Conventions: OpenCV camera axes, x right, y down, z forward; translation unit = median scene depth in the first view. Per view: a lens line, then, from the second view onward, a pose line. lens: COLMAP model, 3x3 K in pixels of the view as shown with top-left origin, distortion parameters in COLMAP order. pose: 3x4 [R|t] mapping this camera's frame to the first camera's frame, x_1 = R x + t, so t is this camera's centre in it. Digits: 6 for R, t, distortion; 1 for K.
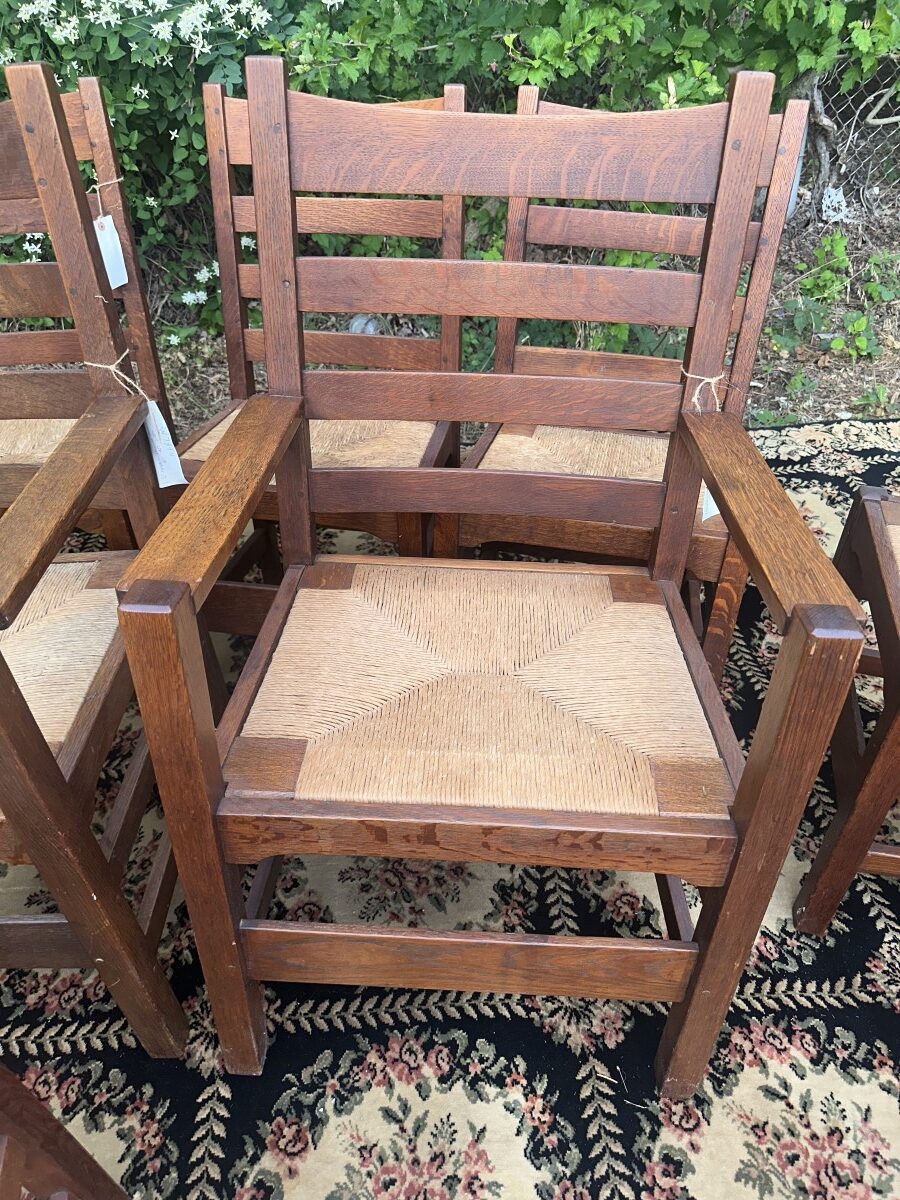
lens RADIAL K [[834.2, 0, 450.0], [0, 834.2, 600.0], [0, 0, 1]] dist [0.091490, -0.147363]
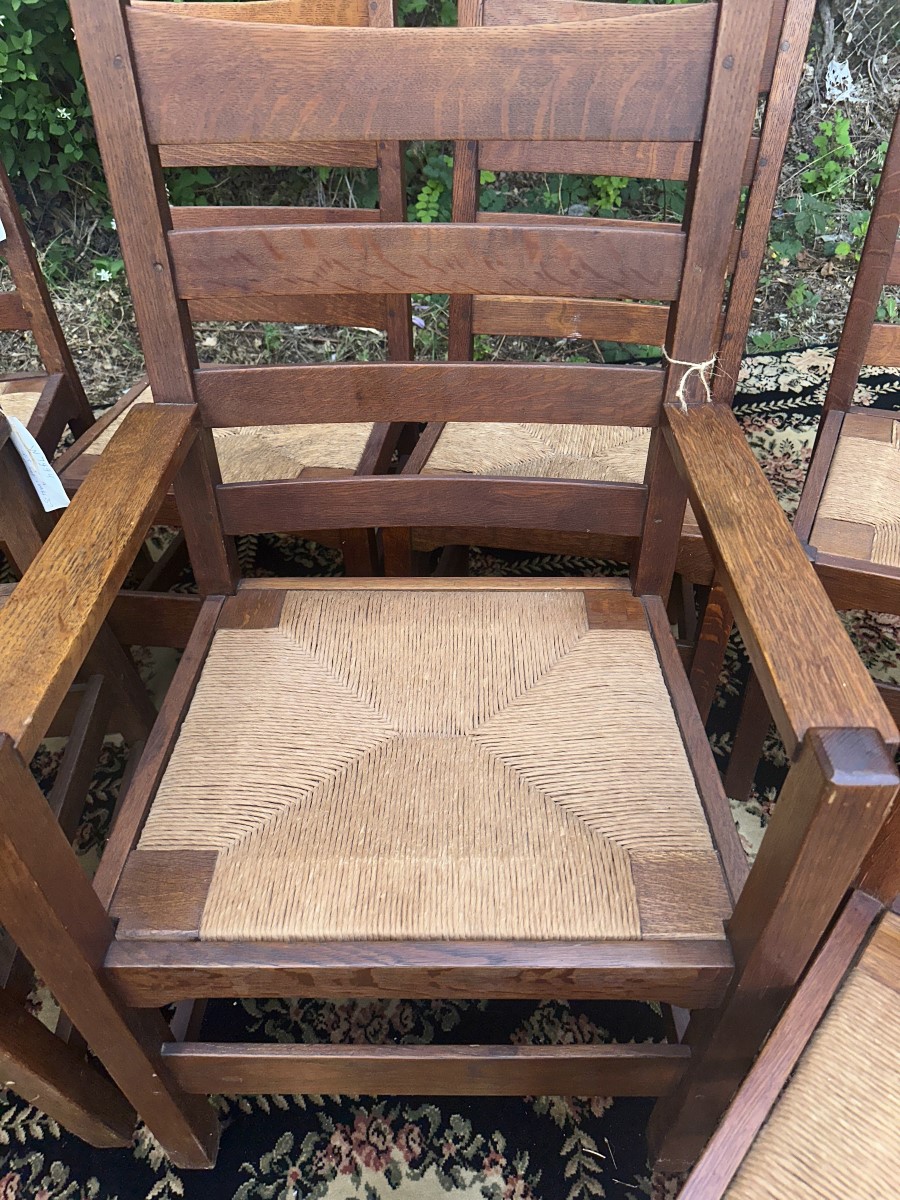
lens RADIAL K [[834.3, 0, 462.3], [0, 834.3, 603.4], [0, 0, 1]] dist [0.052945, -0.069325]
pose [[0.998854, -0.046366, 0.011856, 0.059254], [0.044598, 0.991668, 0.120857, -0.135385], [-0.017361, -0.120190, 0.992599, 0.168703]]
